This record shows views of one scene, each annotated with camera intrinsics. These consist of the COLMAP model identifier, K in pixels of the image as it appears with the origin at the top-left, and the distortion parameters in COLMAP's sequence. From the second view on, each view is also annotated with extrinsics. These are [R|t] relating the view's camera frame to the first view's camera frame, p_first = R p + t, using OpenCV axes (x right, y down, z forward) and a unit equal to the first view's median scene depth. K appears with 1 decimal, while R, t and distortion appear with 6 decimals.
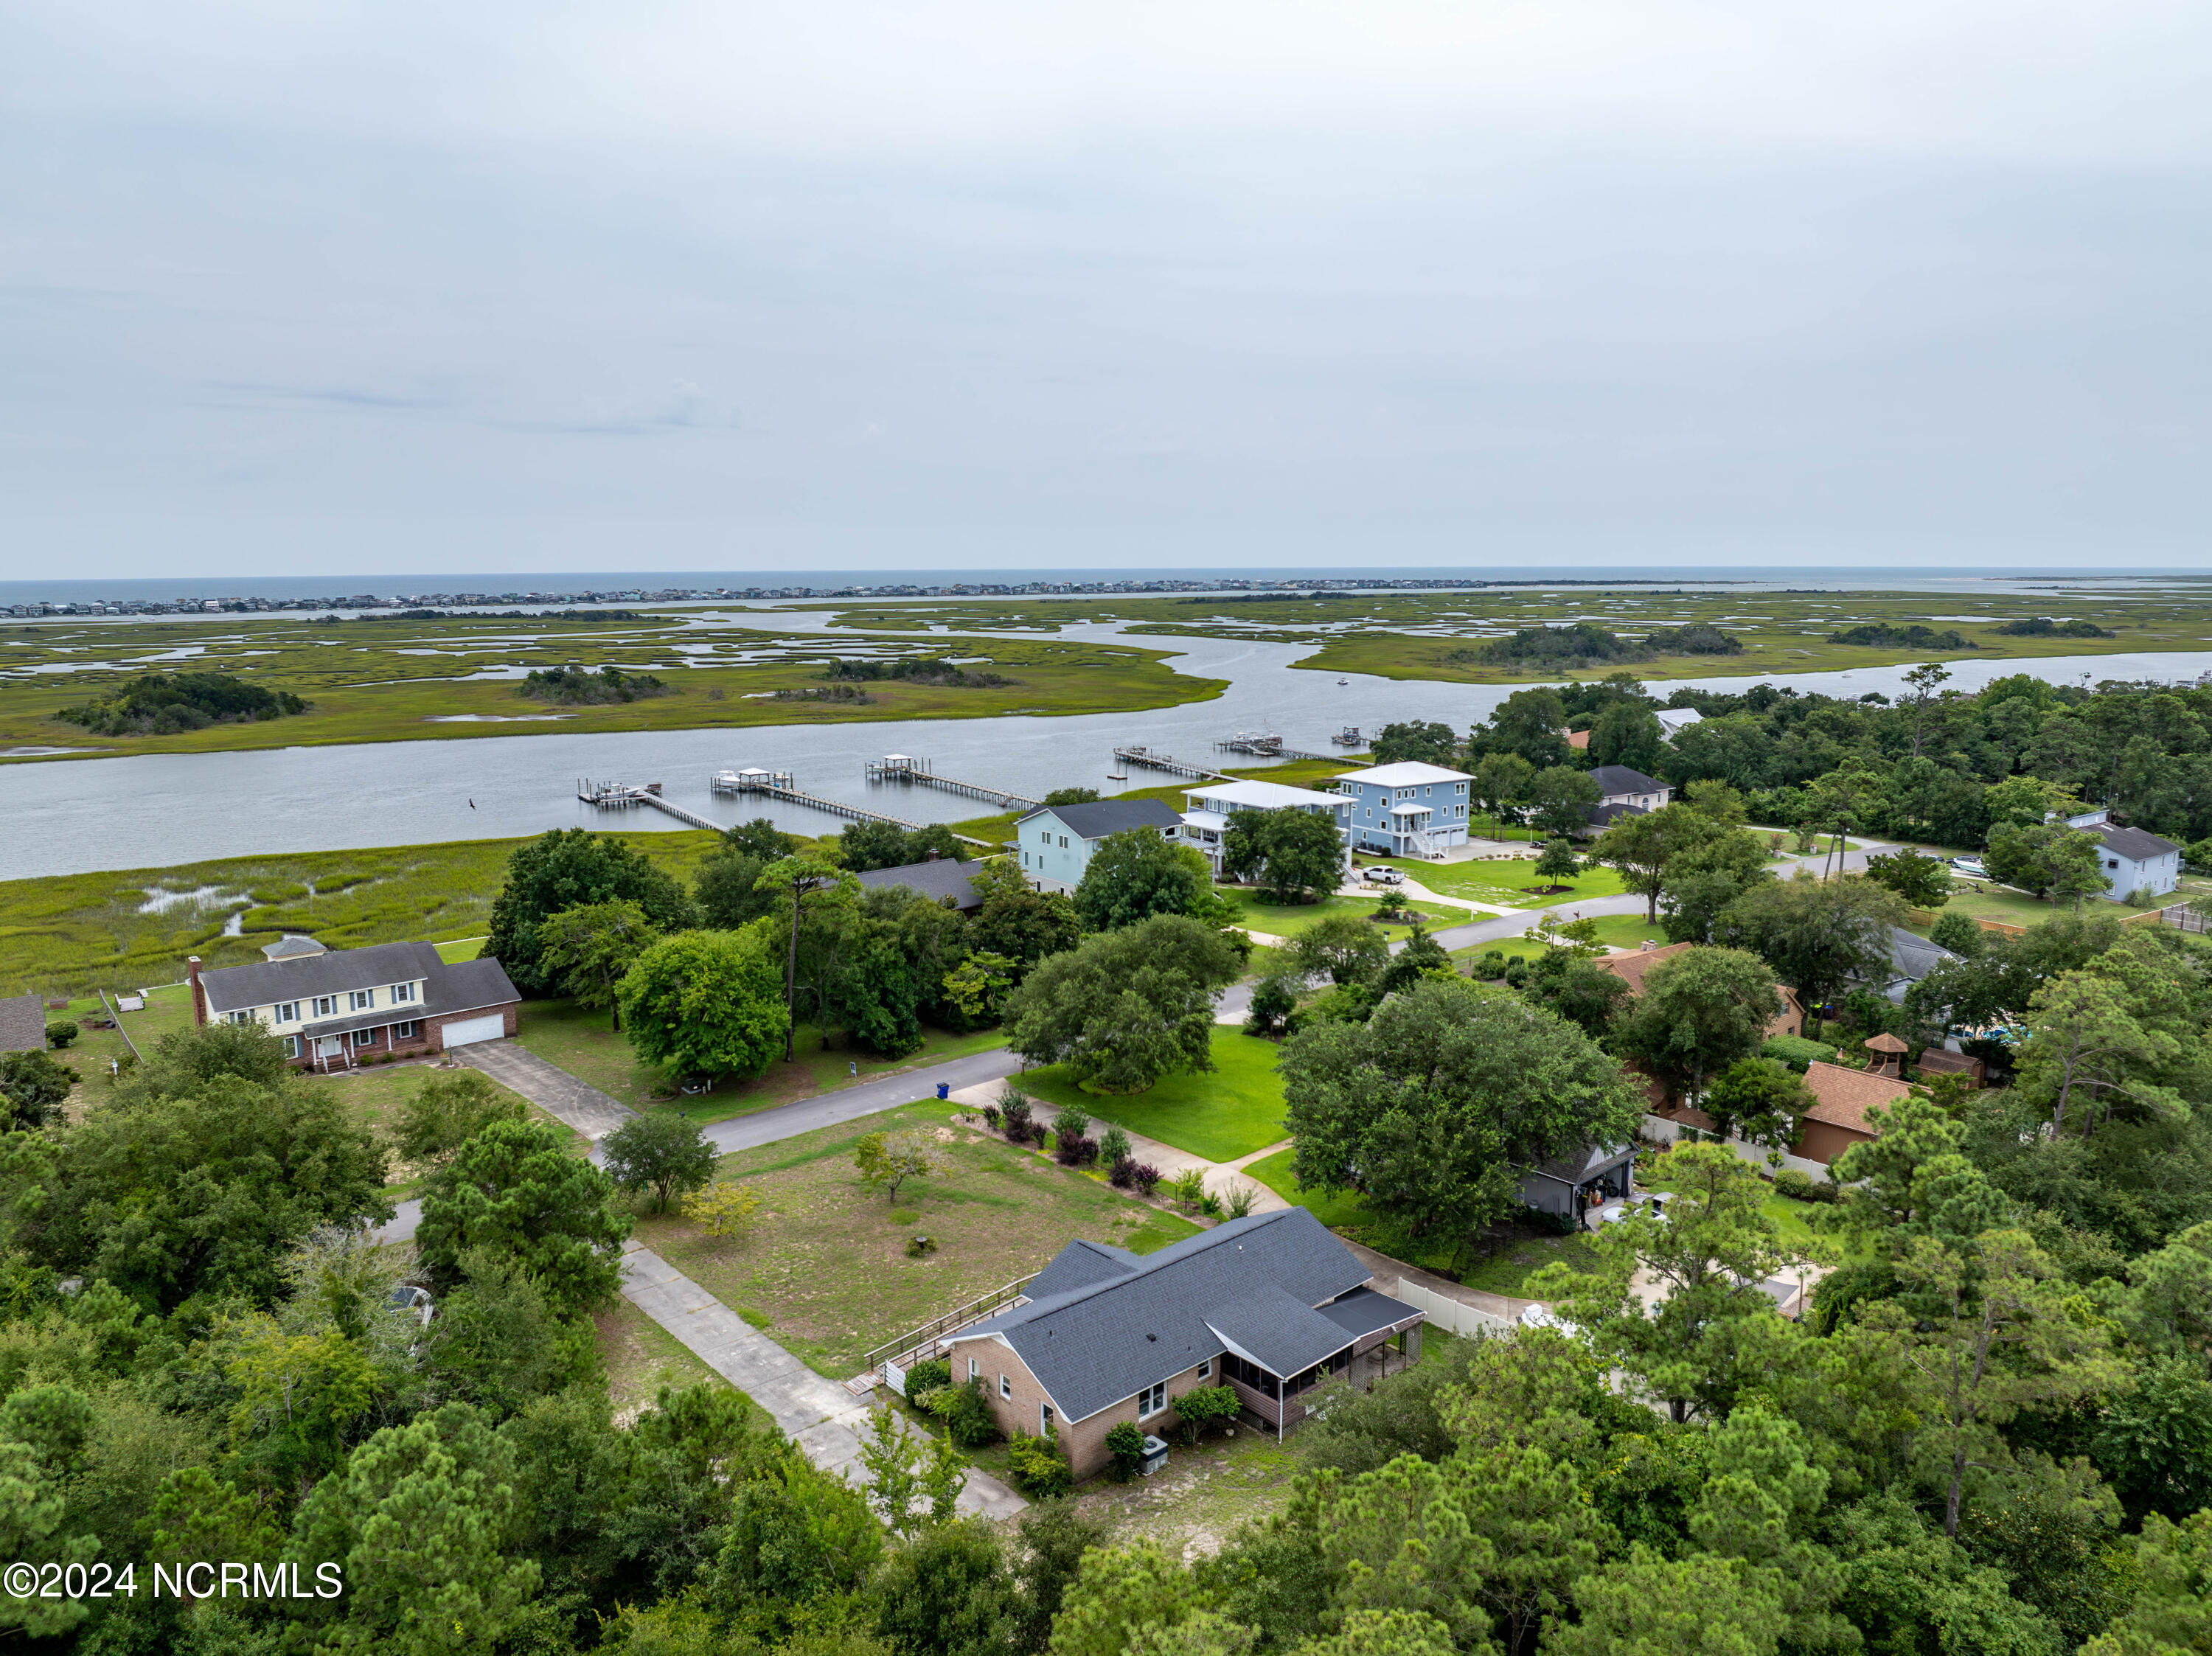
lens RADIAL K [[1551.5, 0, 1108.6], [0, 1551.5, 821.9], [0, 0, 1]] dist [-0.034815, -0.001360]
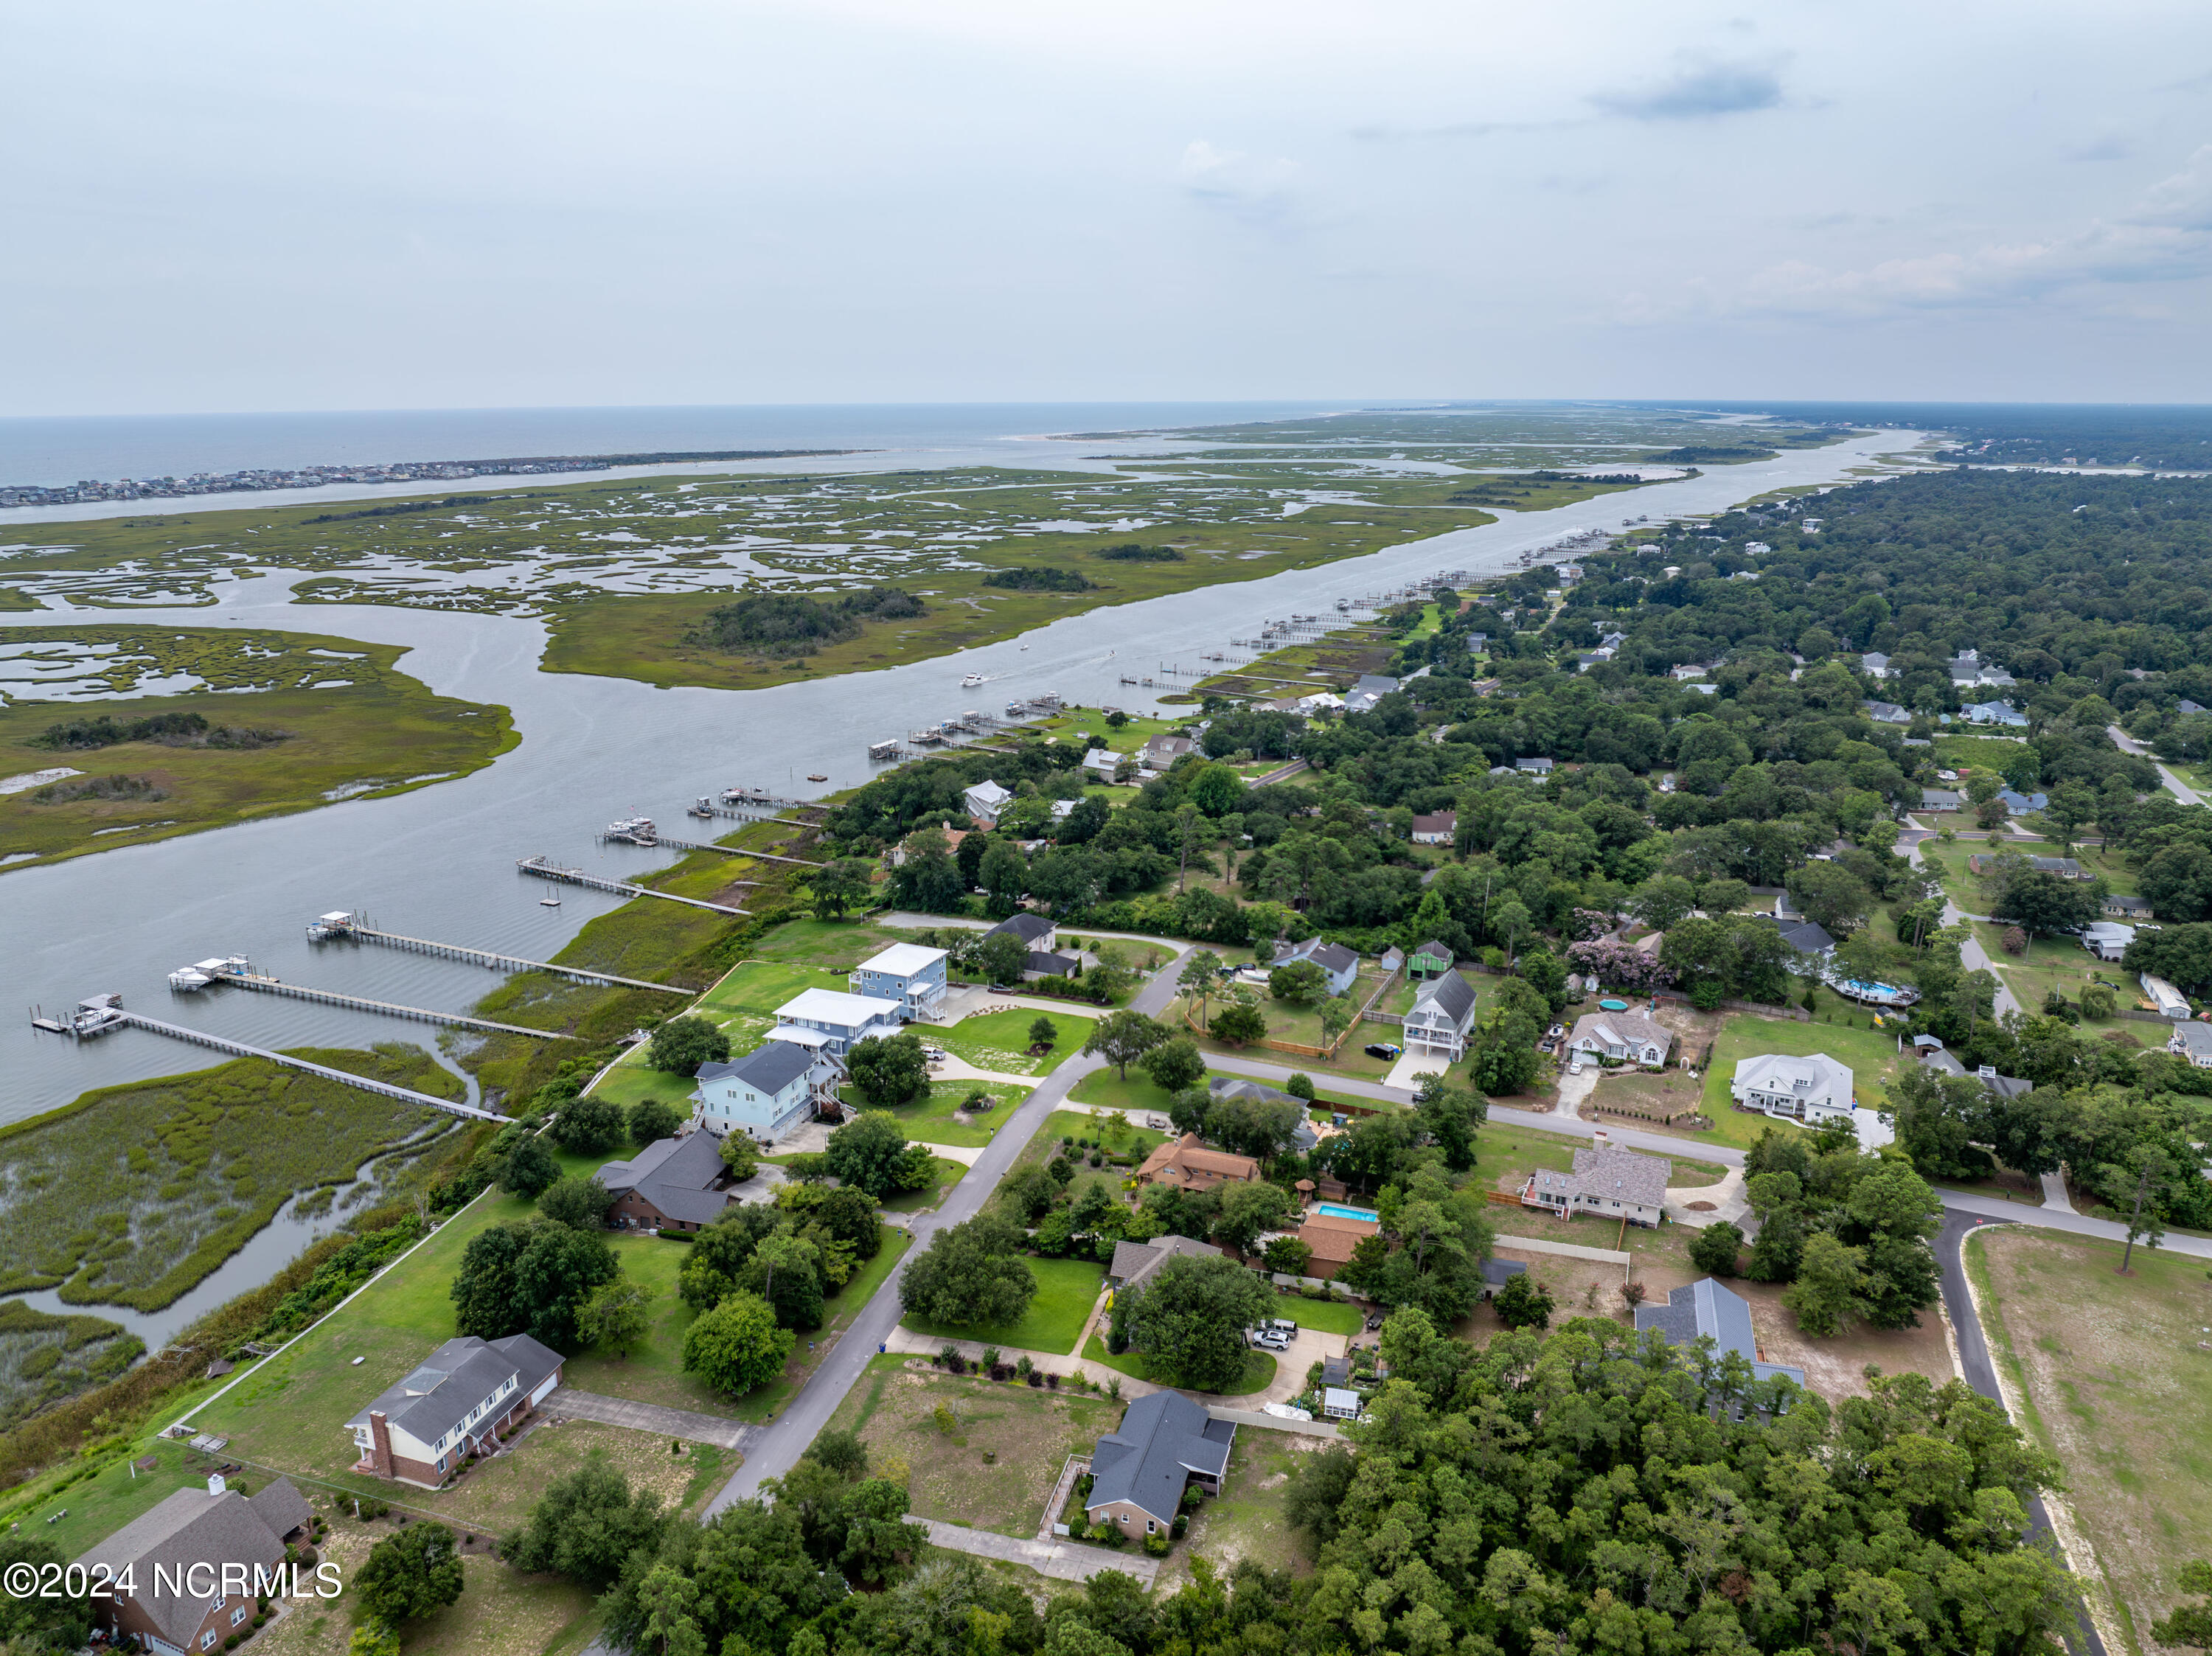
lens RADIAL K [[1558.4, 0, 1112.6], [0, 1558.4, 818.7], [0, 0, 1]] dist [-0.033575, -0.005162]
pose [[0.845864, -0.136366, 0.515673, -0.214407], [0.086207, 0.989008, 0.120129, -0.183246], [-0.526386, -0.057158, 0.848322, -0.178626]]
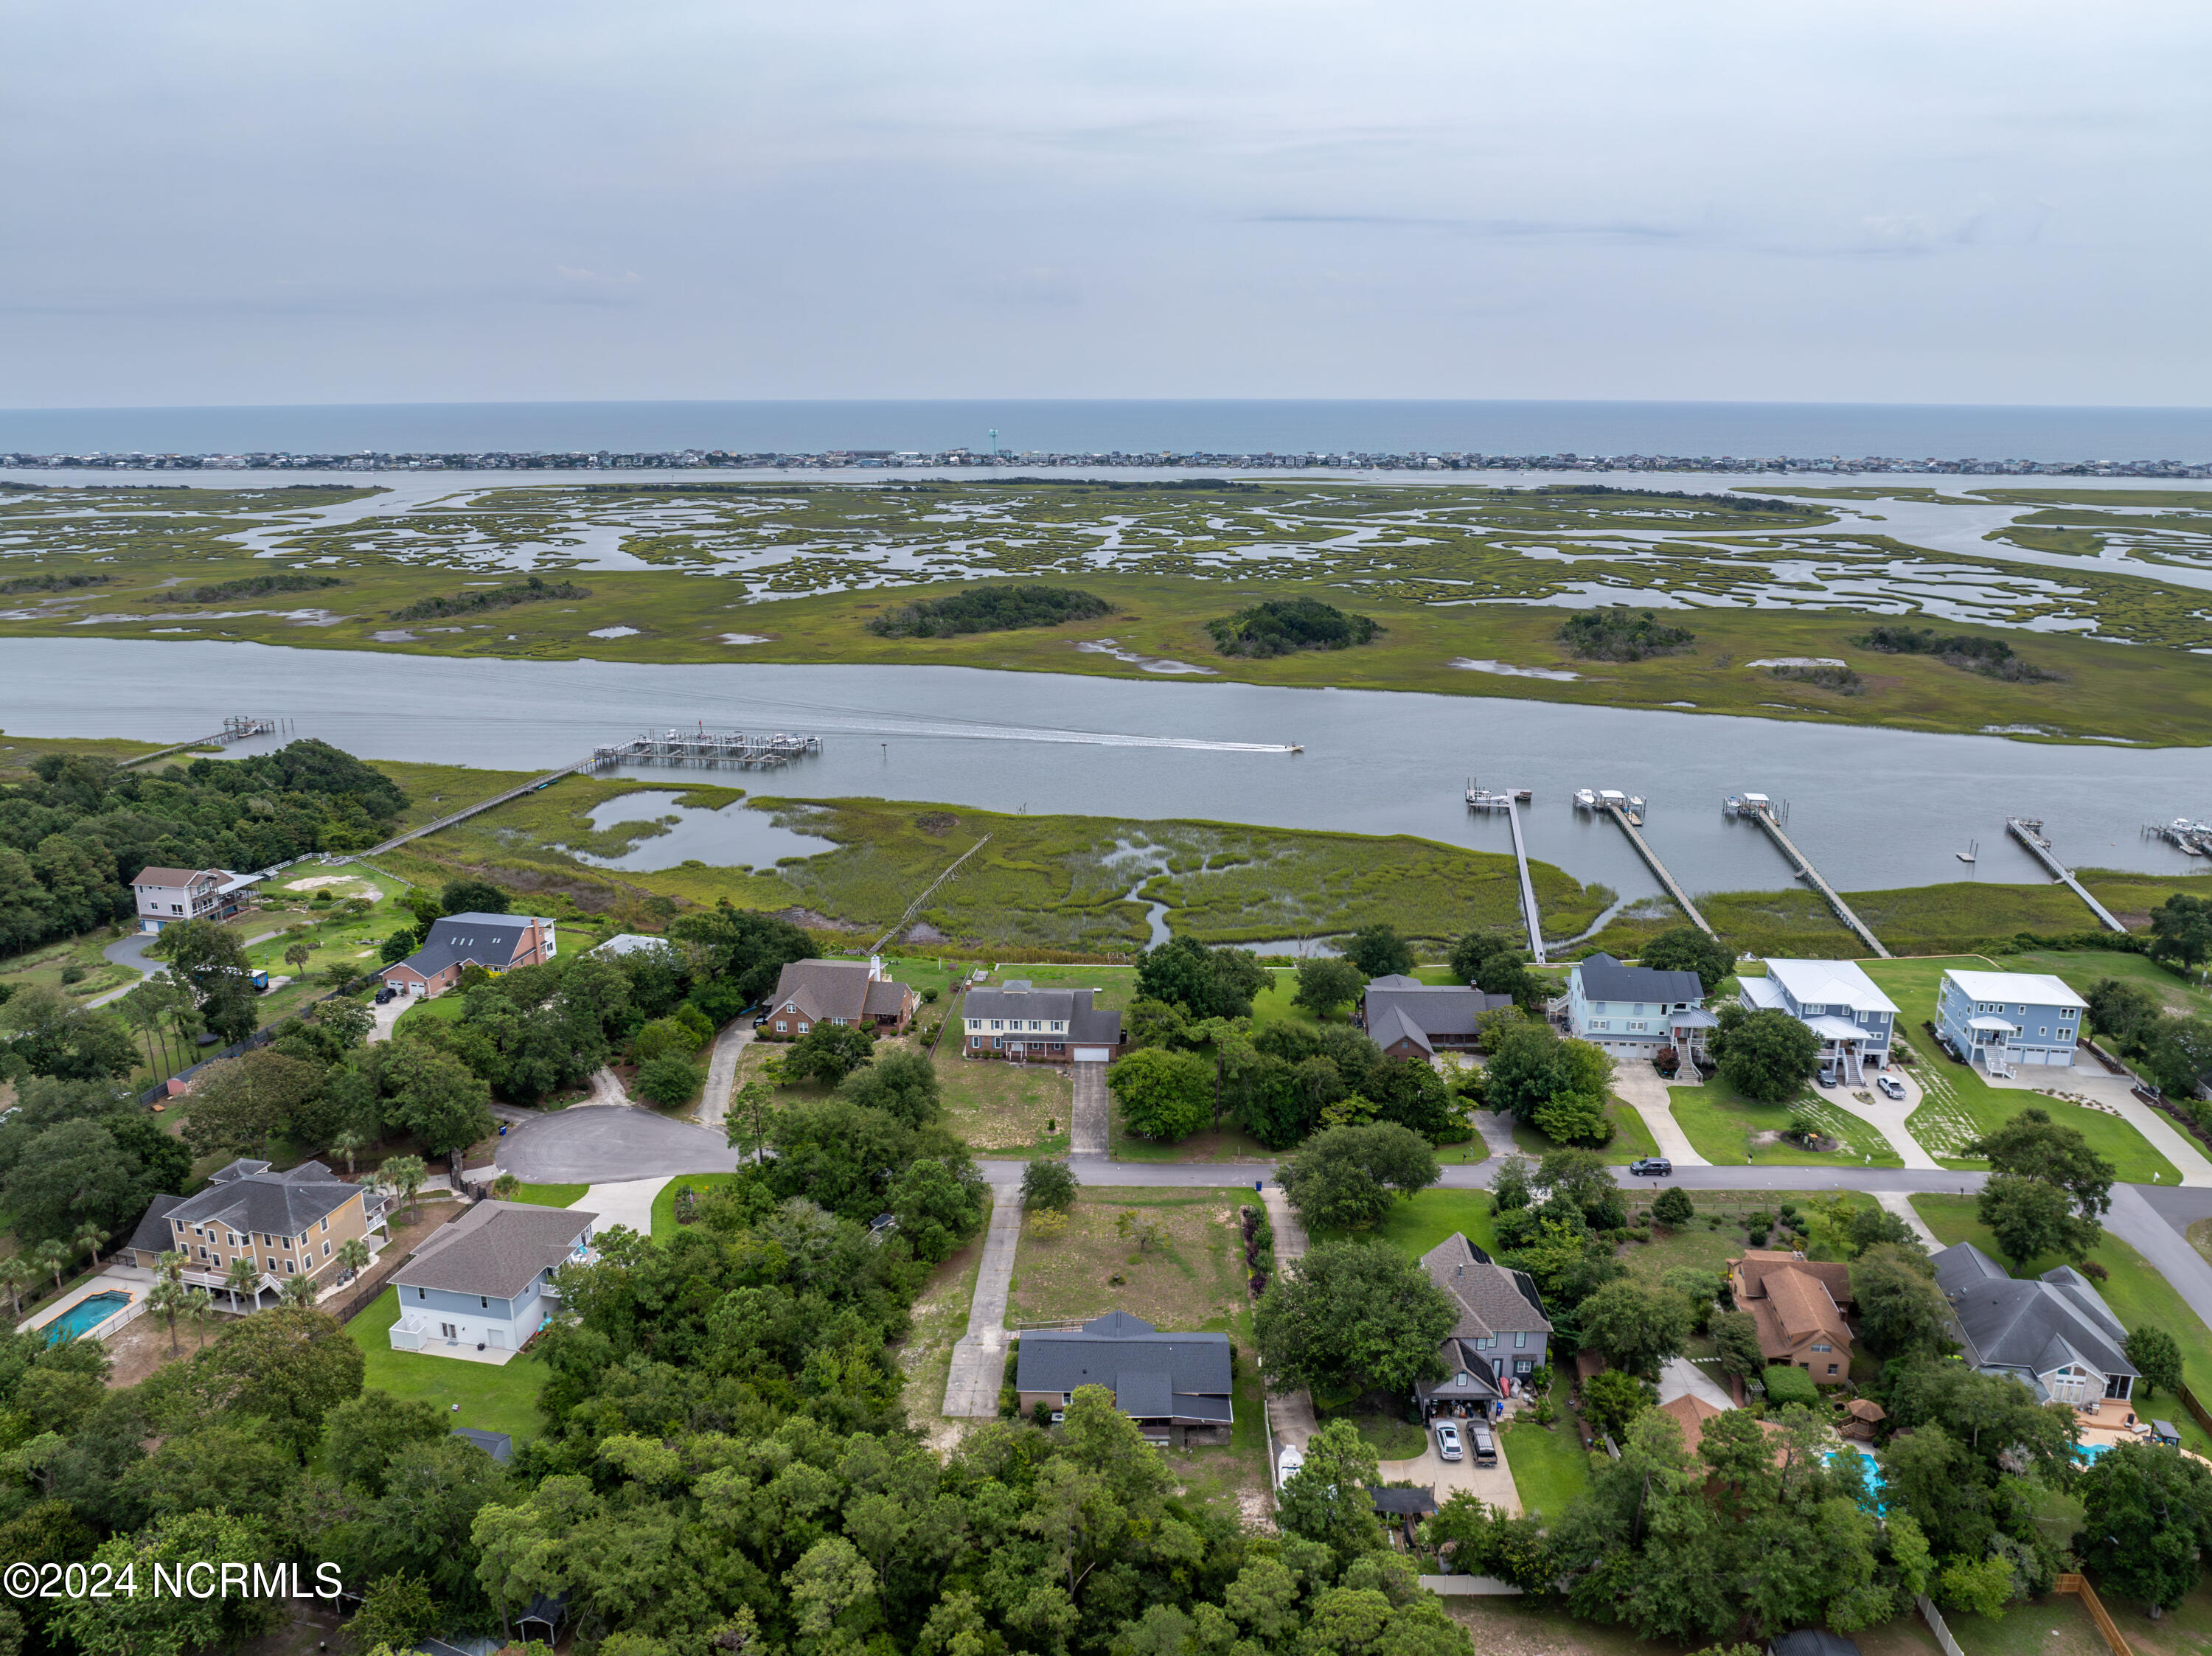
lens RADIAL K [[1551.5, 0, 1108.6], [0, 1551.5, 821.9], [0, 0, 1]] dist [-0.034815, -0.001360]
pose [[0.729183, 0.185278, -0.658760, 0.234769], [-0.113764, 0.982075, 0.150285, -0.129198], [0.674797, -0.034642, 0.737190, -0.087618]]
